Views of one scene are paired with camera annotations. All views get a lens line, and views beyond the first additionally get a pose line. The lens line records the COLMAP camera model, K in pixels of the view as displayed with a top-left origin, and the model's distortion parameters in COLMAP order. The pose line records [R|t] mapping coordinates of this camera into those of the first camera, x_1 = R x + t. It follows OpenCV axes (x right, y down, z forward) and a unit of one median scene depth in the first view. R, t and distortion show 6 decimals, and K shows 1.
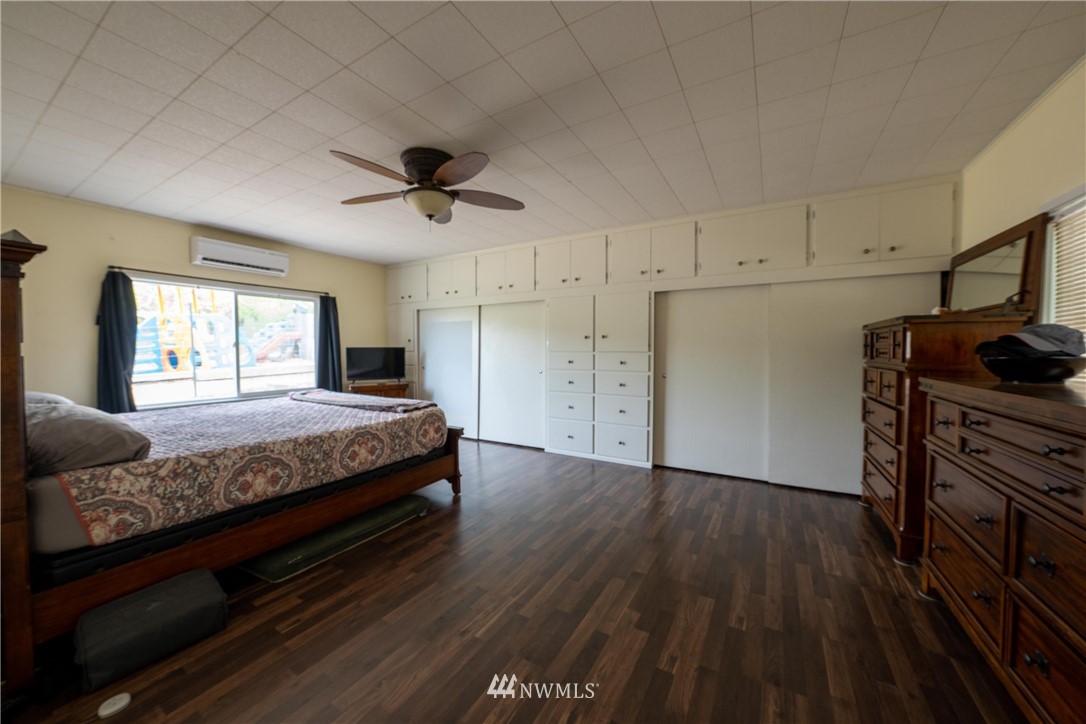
lens RADIAL K [[389.2, 0, 542.9], [0, 389.2, 359.5], [0, 0, 1]] dist [-0.000956, -0.000050]
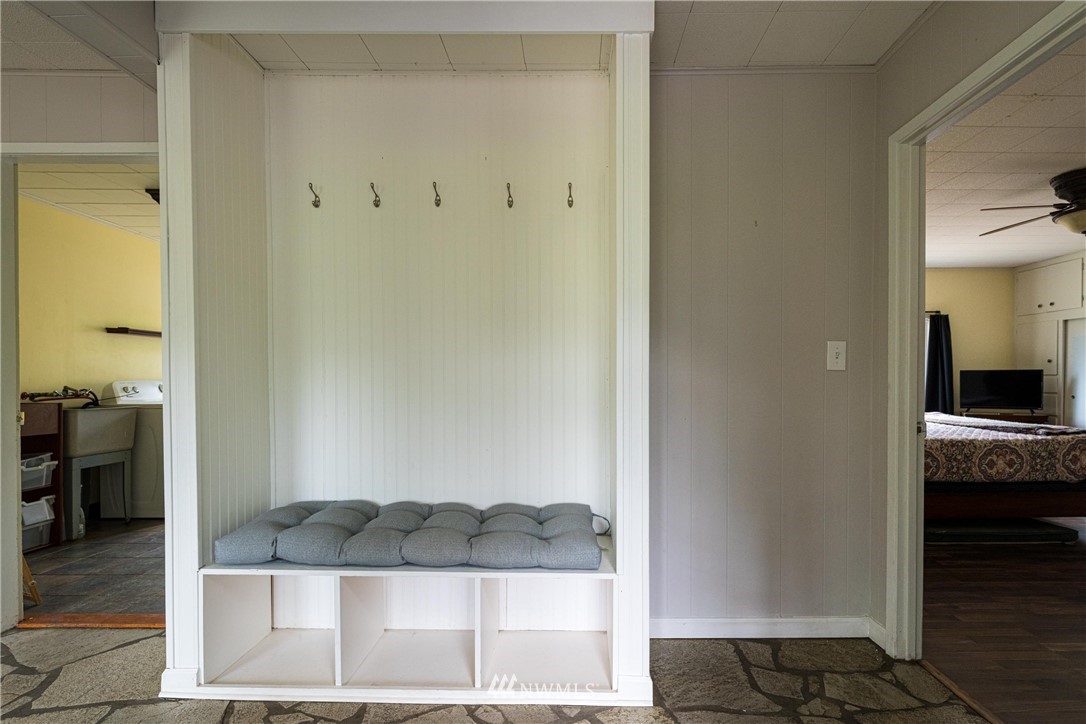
lens RADIAL K [[531.2, 0, 570.6], [0, 531.2, 382.4], [0, 0, 1]] dist [-0.006316, 0.000044]
pose [[0.491649, 0.012841, -0.870699, 0.230196], [-0.025087, 0.999685, 0.000577, 0.038023], [0.870432, 0.021560, 0.491816, -0.768936]]
